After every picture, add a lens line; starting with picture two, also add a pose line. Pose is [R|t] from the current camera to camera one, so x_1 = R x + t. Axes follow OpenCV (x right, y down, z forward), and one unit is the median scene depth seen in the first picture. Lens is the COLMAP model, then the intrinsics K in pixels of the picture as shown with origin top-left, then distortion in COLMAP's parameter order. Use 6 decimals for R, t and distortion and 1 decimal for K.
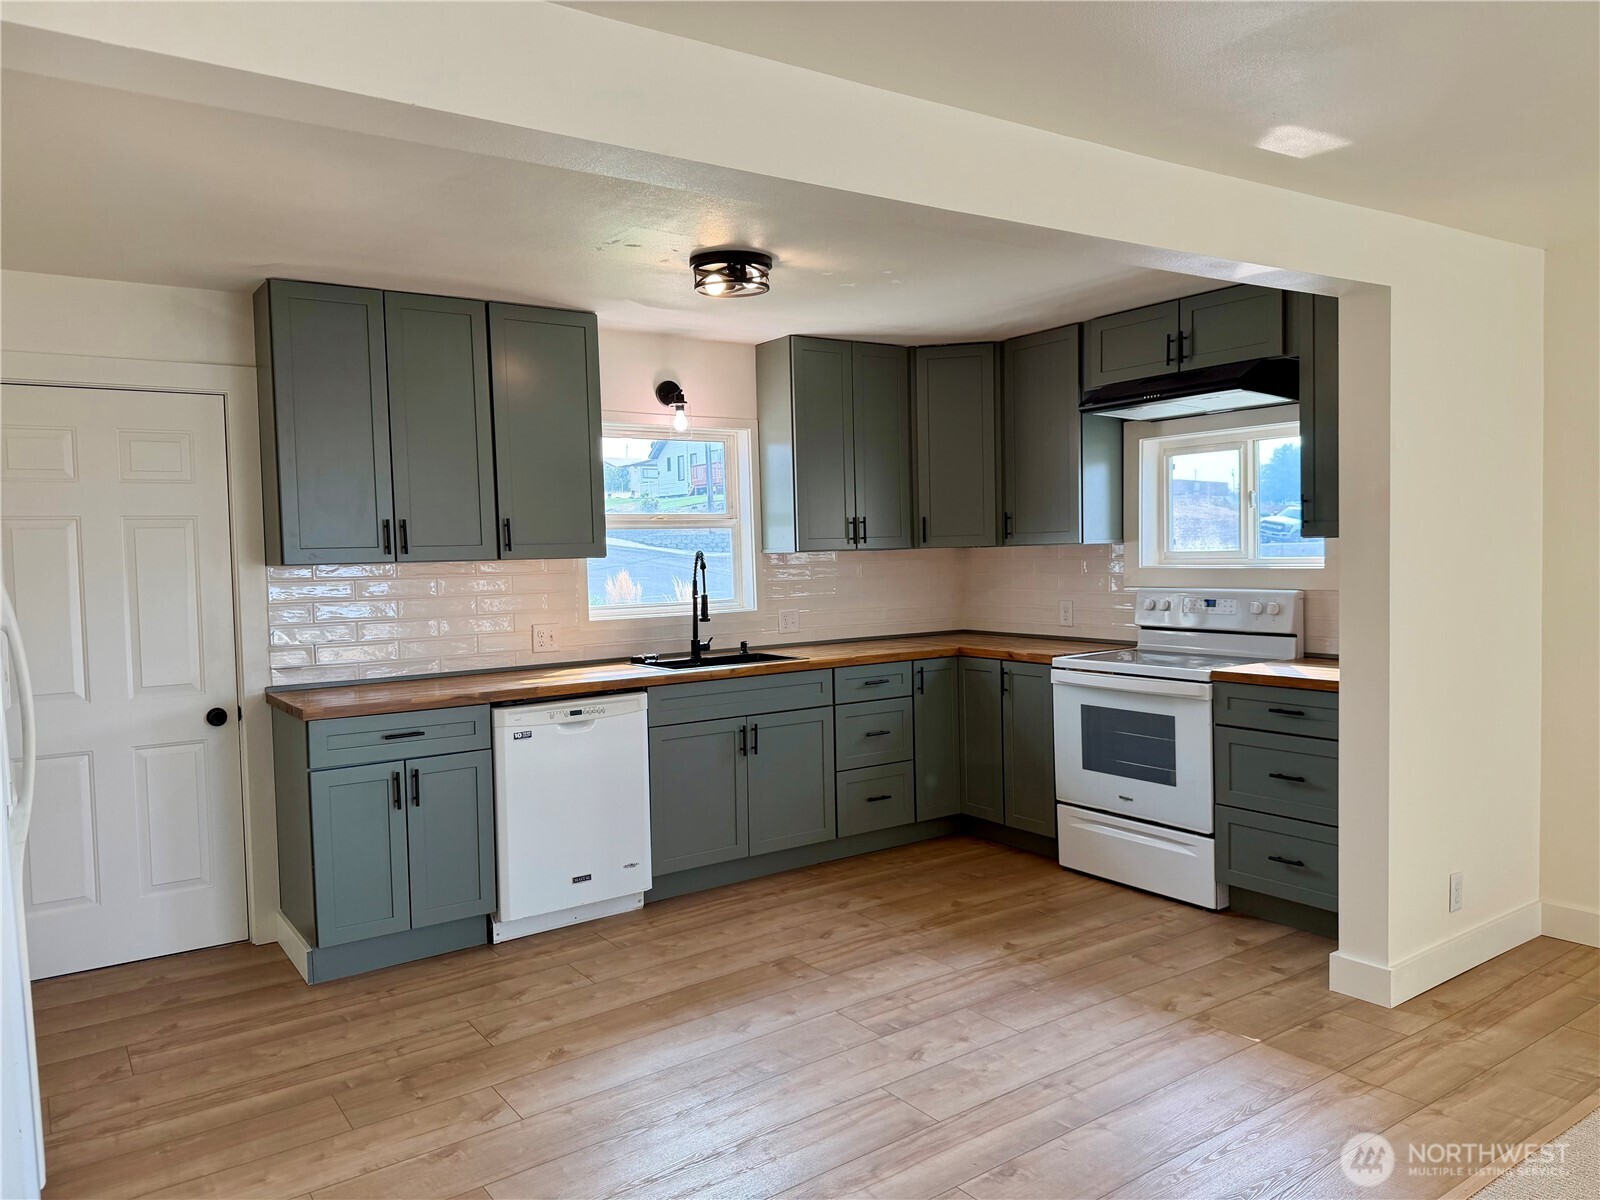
lens RADIAL K [[1141.0, 0, 808.5], [0, 1141.0, 603.3], [0, 0, 1]] dist [0.153043, -0.245824]
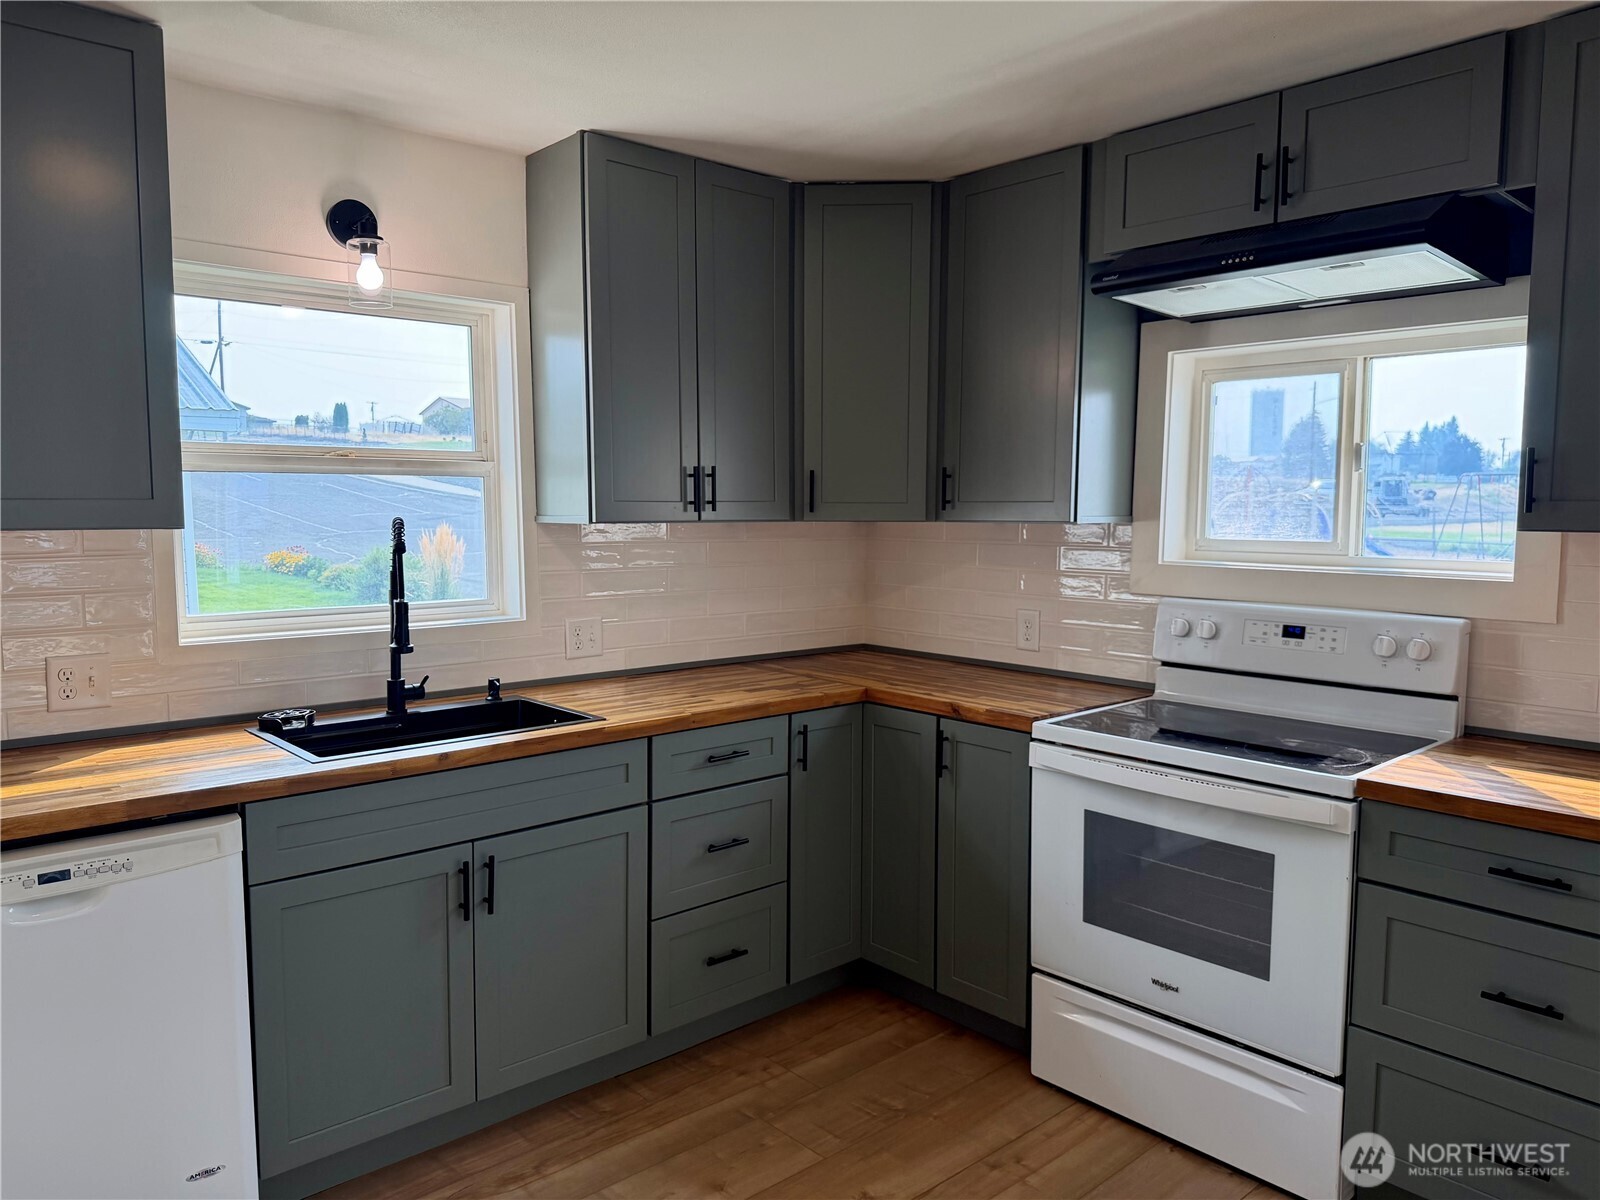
lens RADIAL K [[1130.7, 0, 814.1], [0, 1130.7, 602.0], [0, 0, 1]] dist [0.107565, -0.156310]
pose [[0.991841, 0.017763, 0.126239, 0.031109], [-0.022655, 0.999043, 0.037417, -0.031887], [-0.125453, -0.039971, 0.991294, 0.456297]]
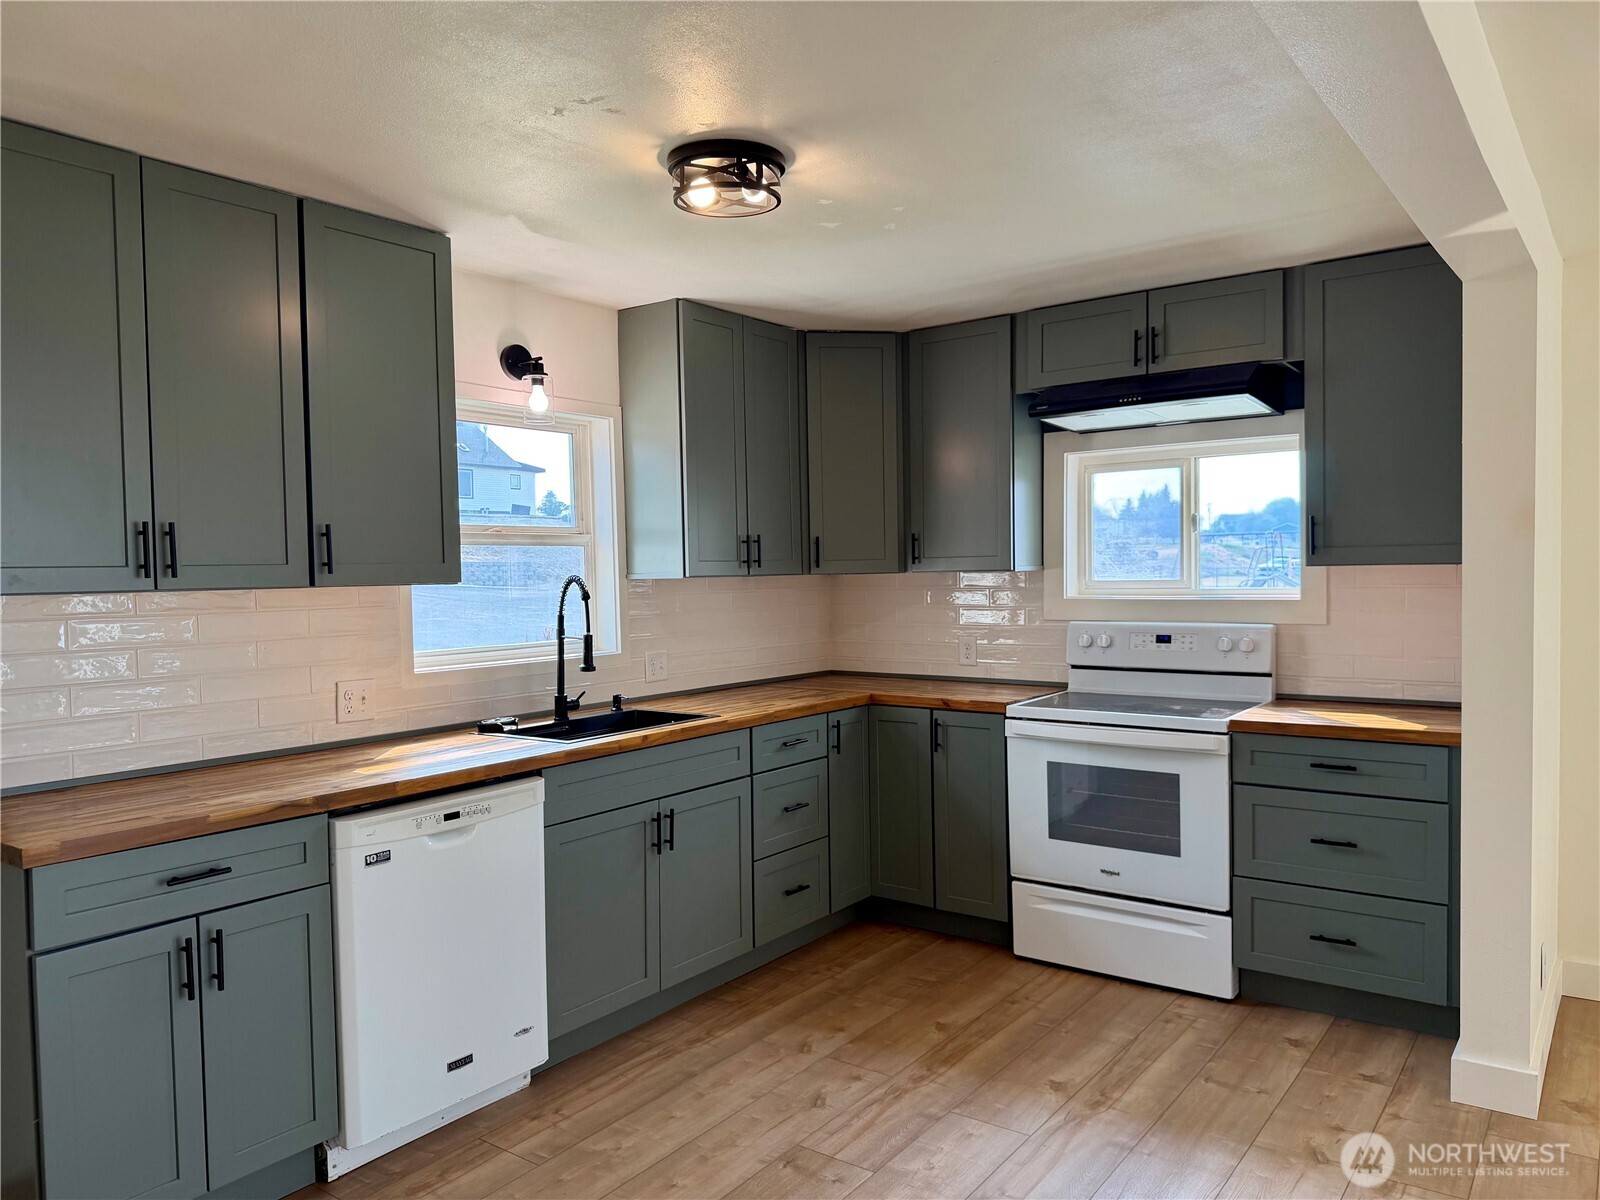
lens RADIAL K [[1141.0, 0, 808.5], [0, 1141.0, 603.3], [0, 0, 1]] dist [0.153043, -0.245824]
pose [[0.945682, -0.001402, 0.325089, -0.198481], [0.009500, 0.999683, -0.023323, -0.009308], [-0.324953, 0.025145, 0.945396, 0.255869]]
